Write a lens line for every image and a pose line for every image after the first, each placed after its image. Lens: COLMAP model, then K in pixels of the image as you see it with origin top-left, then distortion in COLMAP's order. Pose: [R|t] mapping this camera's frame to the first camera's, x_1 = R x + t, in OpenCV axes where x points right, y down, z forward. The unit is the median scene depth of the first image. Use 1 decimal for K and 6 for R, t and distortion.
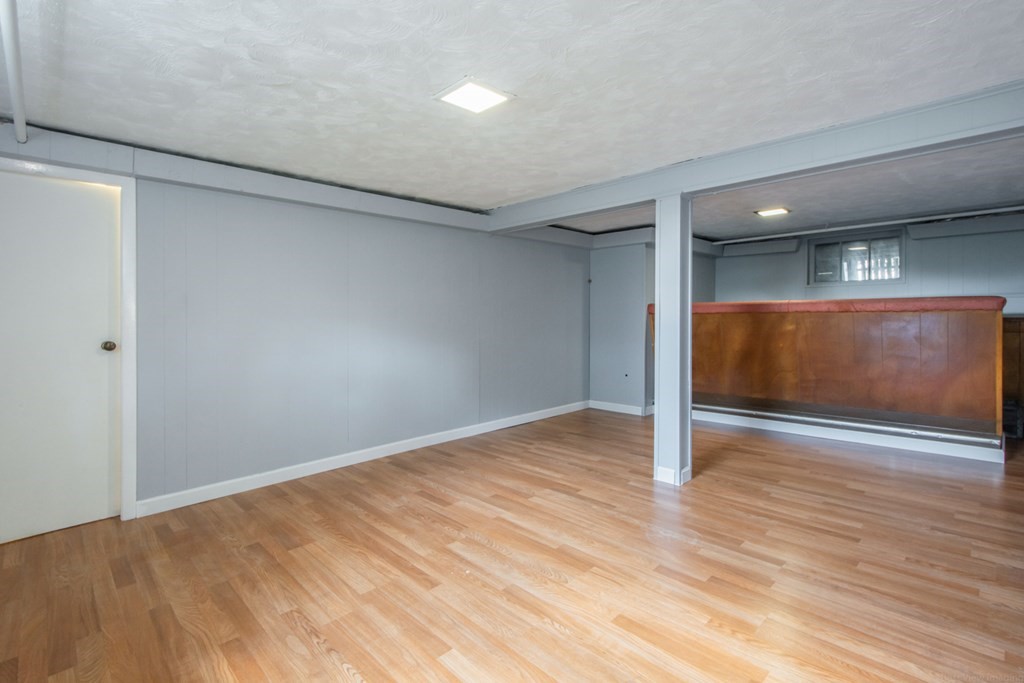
lens RADIAL K [[472.0, 0, 526.9], [0, 472.0, 320.7], [0, 0, 1]] dist [0.005444, -0.000390]
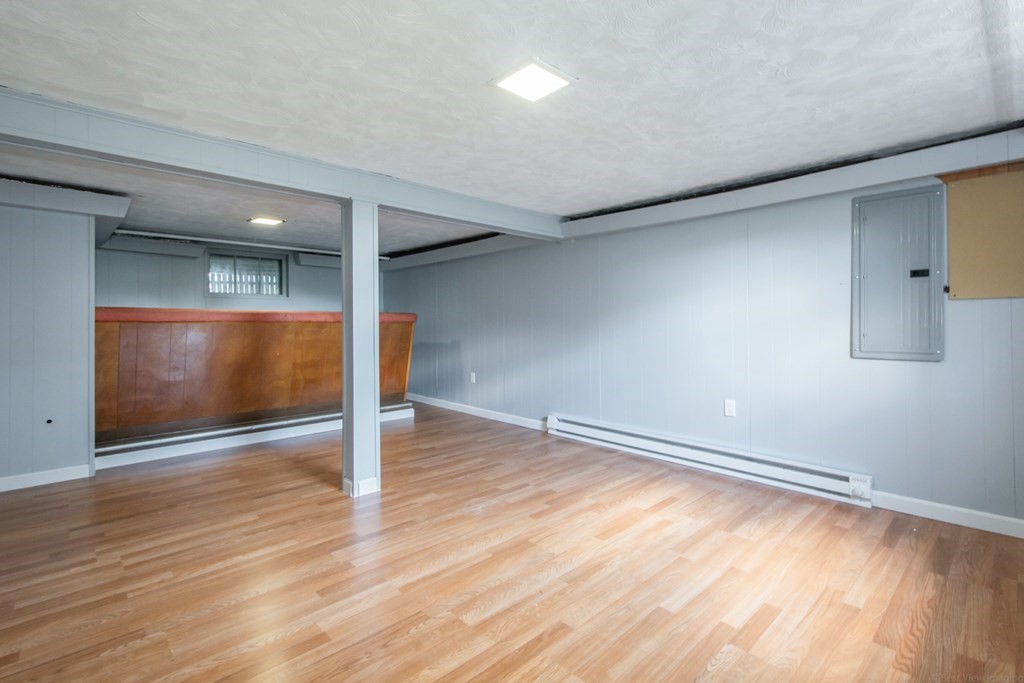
lens RADIAL K [[472.0, 0, 513.1], [0, 472.0, 331.4], [0, 0, 1]] dist [0.005444, -0.000390]
pose [[0.047898, -0.006916, 0.998828, -0.842818], [0.012363, 0.999904, 0.006331, 0.004719], [-0.998776, 0.012045, 0.047978, 0.820957]]
